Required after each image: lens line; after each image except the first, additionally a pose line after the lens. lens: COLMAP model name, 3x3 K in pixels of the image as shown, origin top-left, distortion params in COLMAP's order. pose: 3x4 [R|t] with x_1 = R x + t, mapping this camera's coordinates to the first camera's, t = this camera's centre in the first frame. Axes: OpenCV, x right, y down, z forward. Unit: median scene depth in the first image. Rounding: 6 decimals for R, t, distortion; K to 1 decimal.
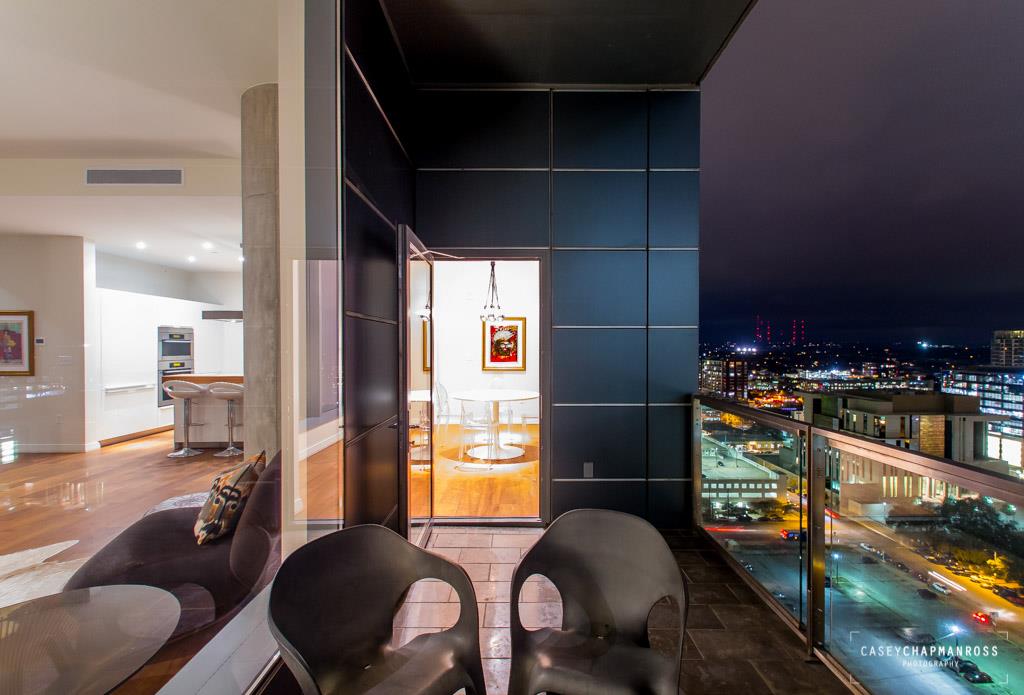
lens RADIAL K [[429.3, 0, 523.8], [0, 429.3, 350.6], [0, 0, 1]] dist [-0.003487, -0.001434]
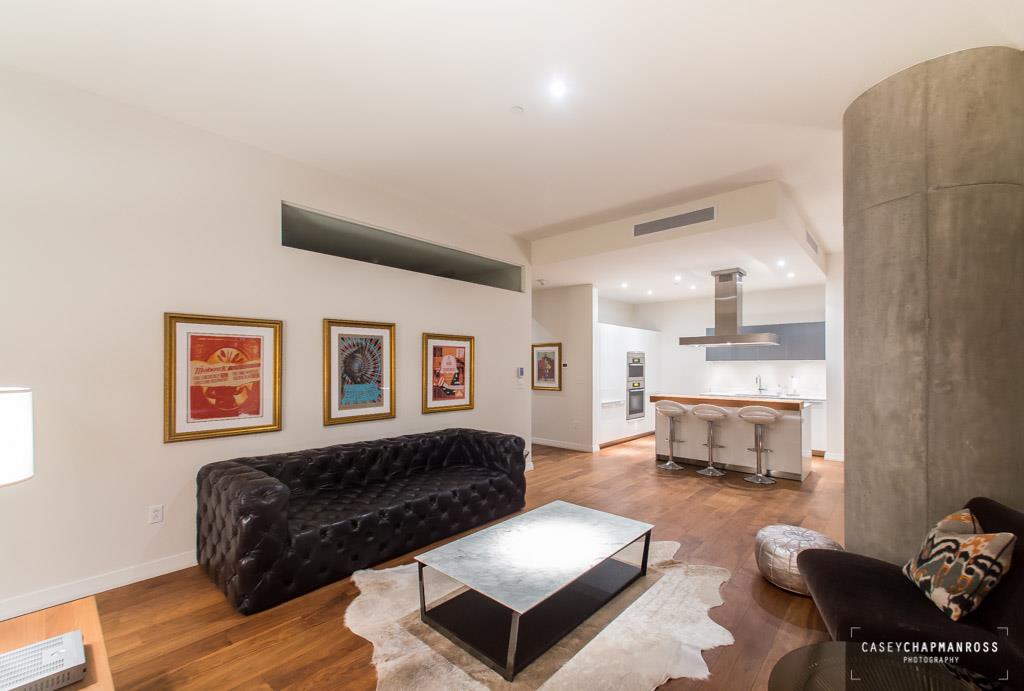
lens RADIAL K [[422.0, 0, 535.7], [0, 422.0, 364.1], [0, 0, 1]] dist [0.011933, -0.003752]
pose [[0.744991, -0.001842, -0.667072, -0.301952], [-0.008249, 0.999894, -0.011974, -0.008733], [0.667024, 0.014423, 0.744897, -0.057137]]
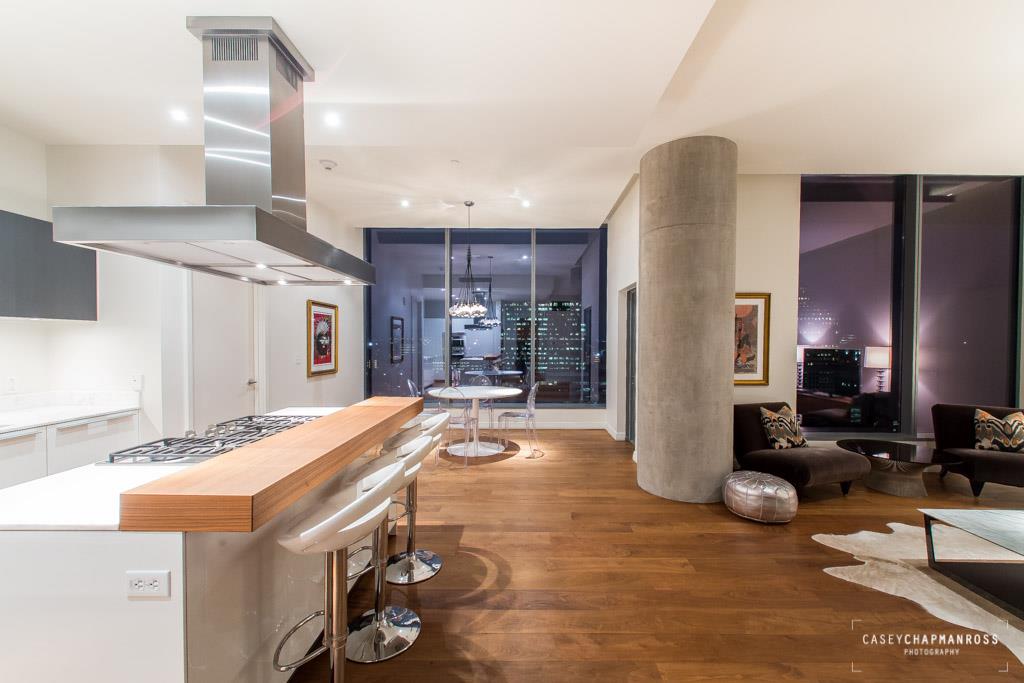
lens RADIAL K [[422.0, 0, 525.9], [0, 422.0, 344.9], [0, 0, 1]] dist [0.011933, -0.003752]
pose [[0.022740, -0.006677, 0.999719, -1.013718], [0.005600, 0.999963, 0.006552, -0.011020], [-0.999726, 0.005450, 0.022776, 0.838595]]
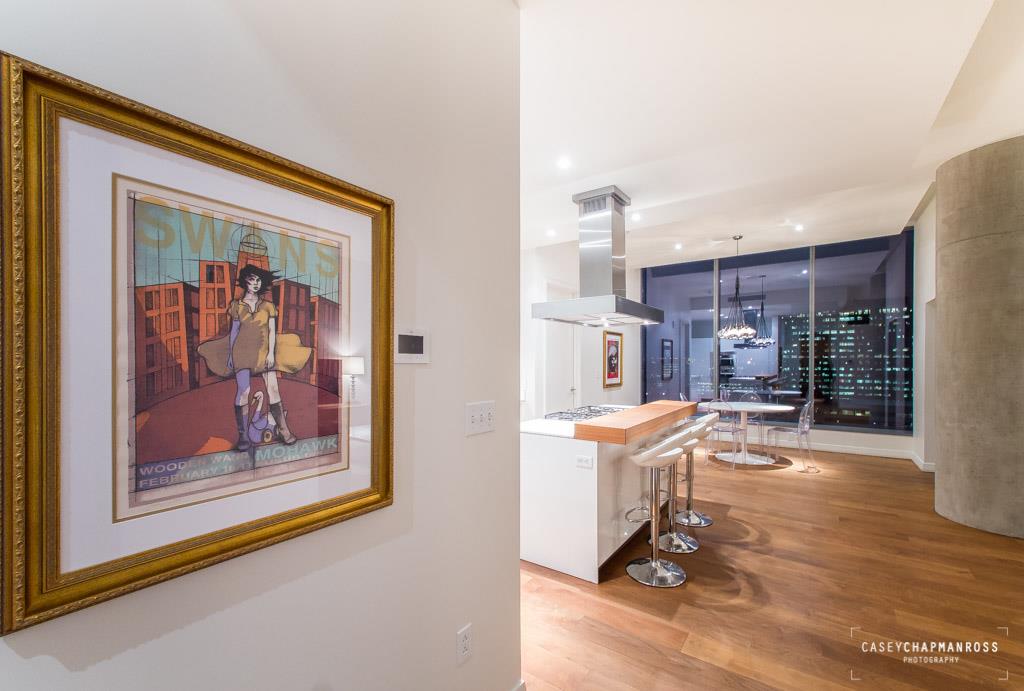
lens RADIAL K [[422.0, 0, 519.1], [0, 422.0, 365.8], [0, 0, 1]] dist [0.011933, -0.003752]
pose [[0.596880, -0.009530, 0.802274, -1.242053], [0.008700, 0.999948, 0.005405, -0.010953], [-0.802283, 0.003754, 0.596932, 0.793792]]
